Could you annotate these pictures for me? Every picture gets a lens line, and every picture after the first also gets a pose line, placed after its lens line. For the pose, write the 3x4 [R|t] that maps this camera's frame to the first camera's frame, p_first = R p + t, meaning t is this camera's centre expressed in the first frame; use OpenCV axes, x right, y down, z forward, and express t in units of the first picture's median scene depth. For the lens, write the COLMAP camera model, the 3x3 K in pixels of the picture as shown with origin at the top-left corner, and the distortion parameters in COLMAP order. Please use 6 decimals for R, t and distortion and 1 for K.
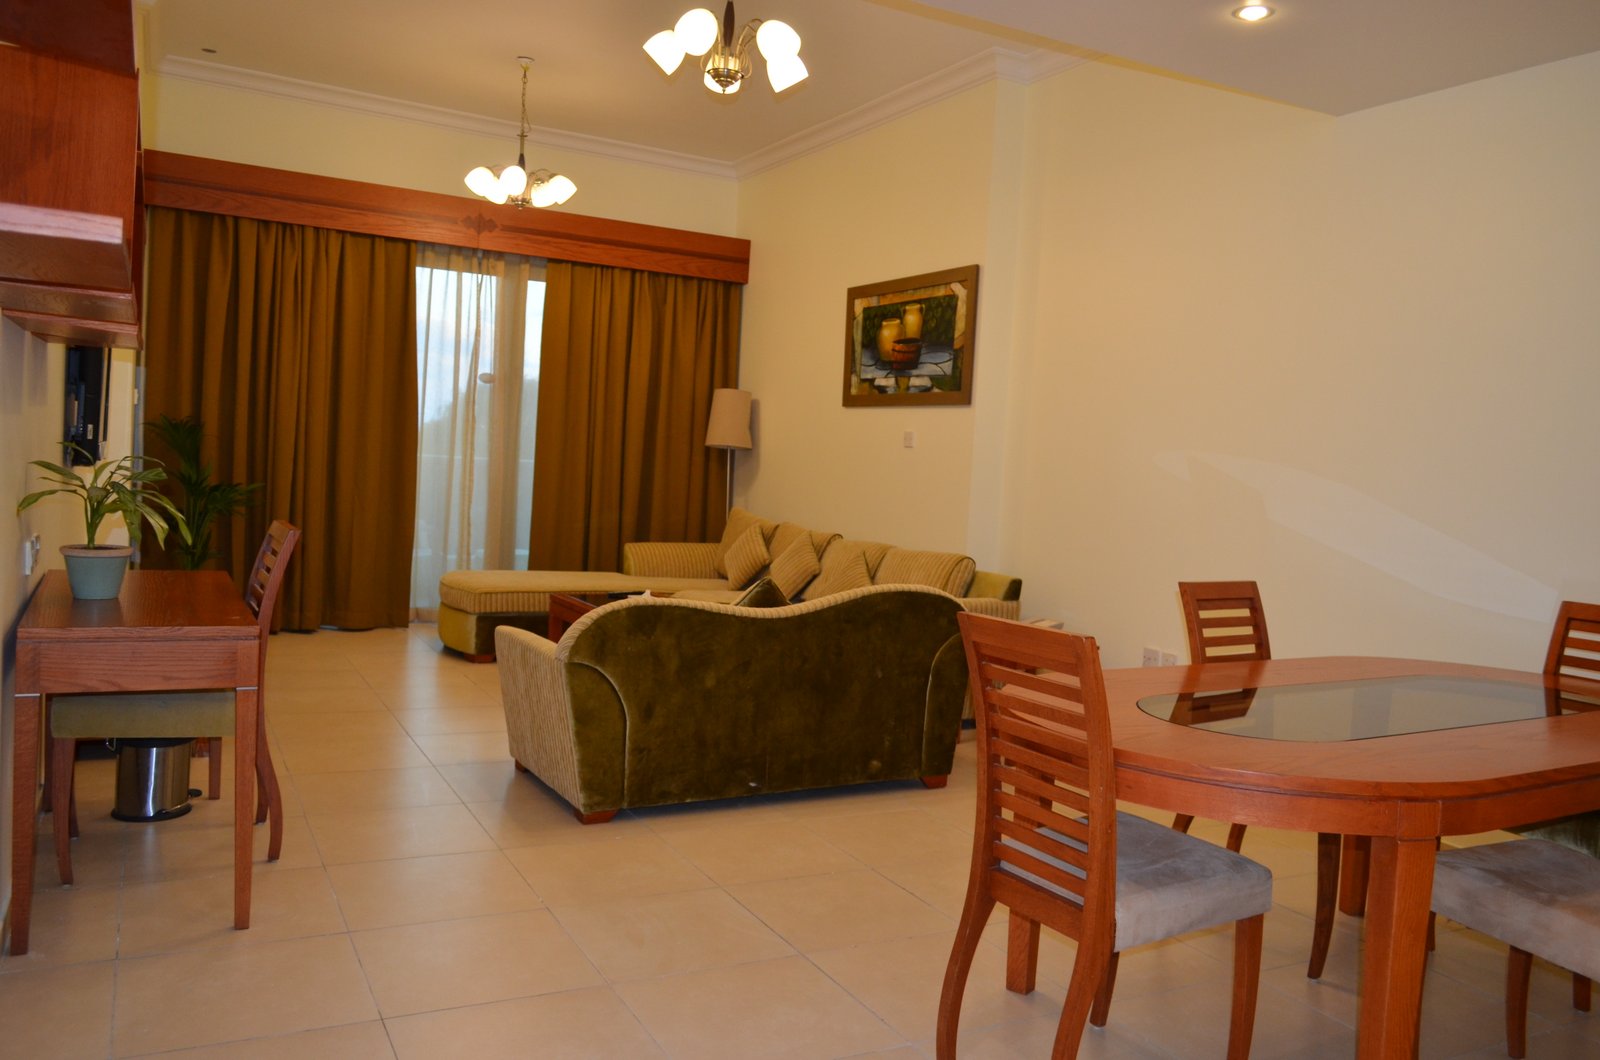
lens RADIAL K [[1243.3, 0, 800.0], [0, 1243.3, 530.0], [0, 0, 1]] dist [-0.010110, 0.006051]
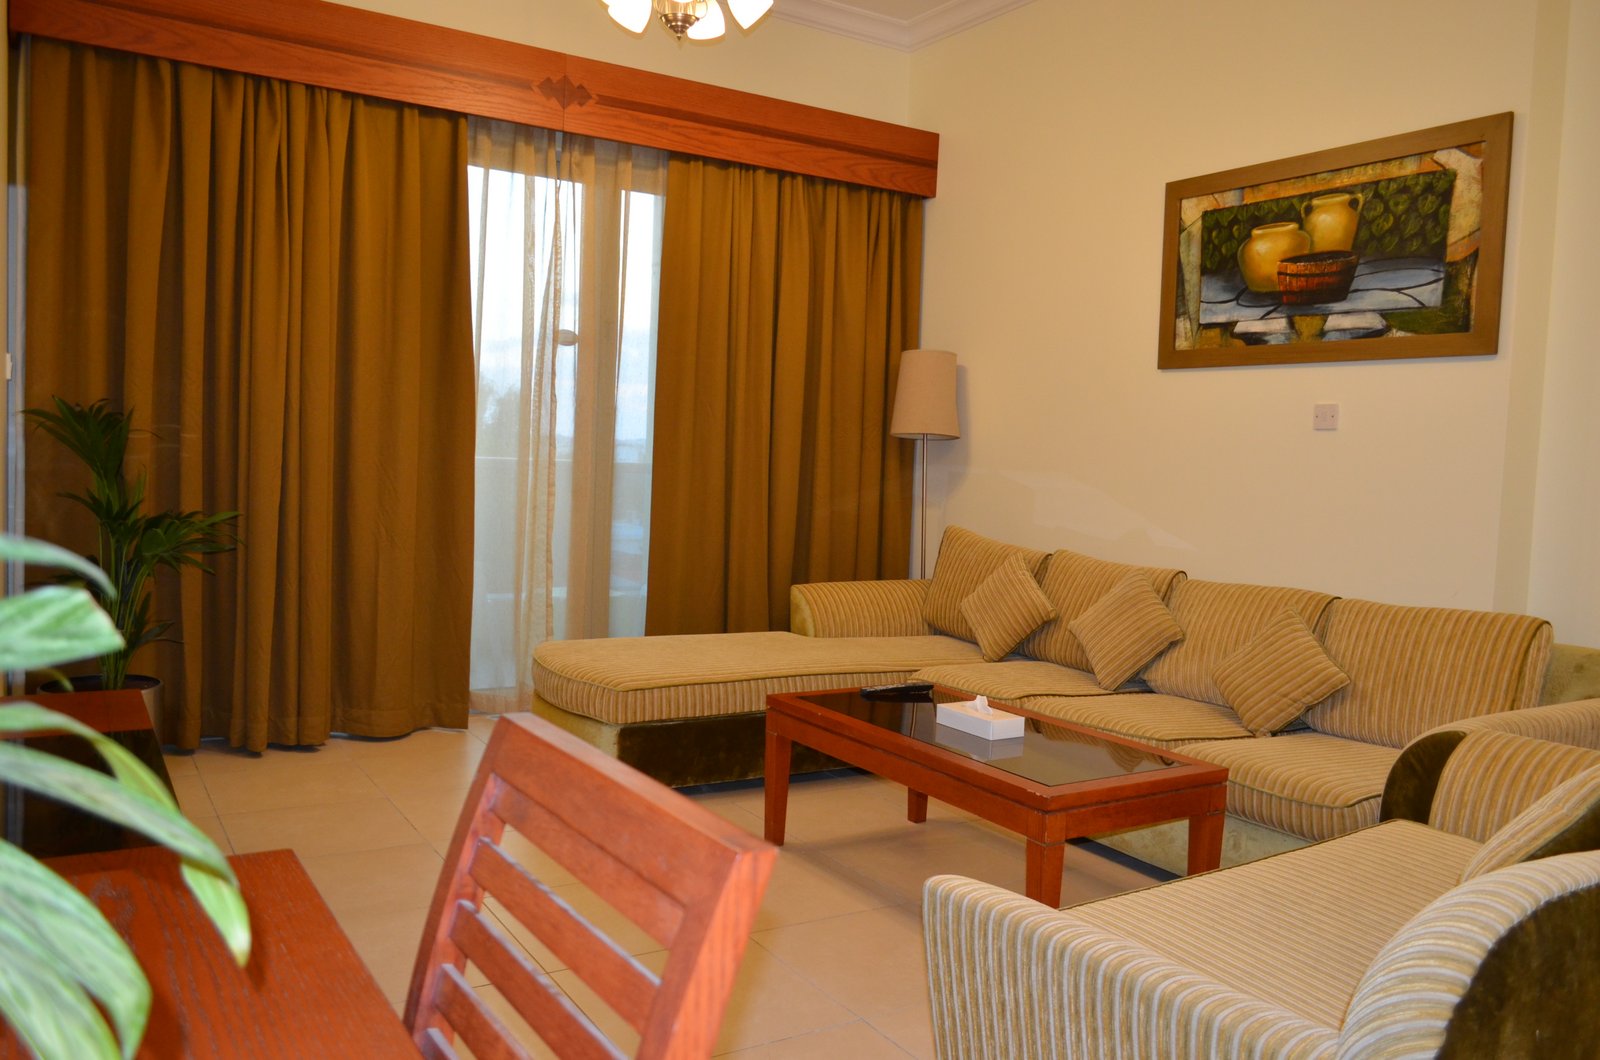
lens RADIAL K [[1147.8, 0, 745.7], [0, 1147.8, 529.5], [0, 0, 1]] dist [-0.010947, -0.003343]
pose [[0.997399, -0.023841, 0.068027, -0.224086], [0.022940, 0.999639, 0.013995, -0.030312], [-0.068336, -0.012398, 0.997585, 0.431869]]
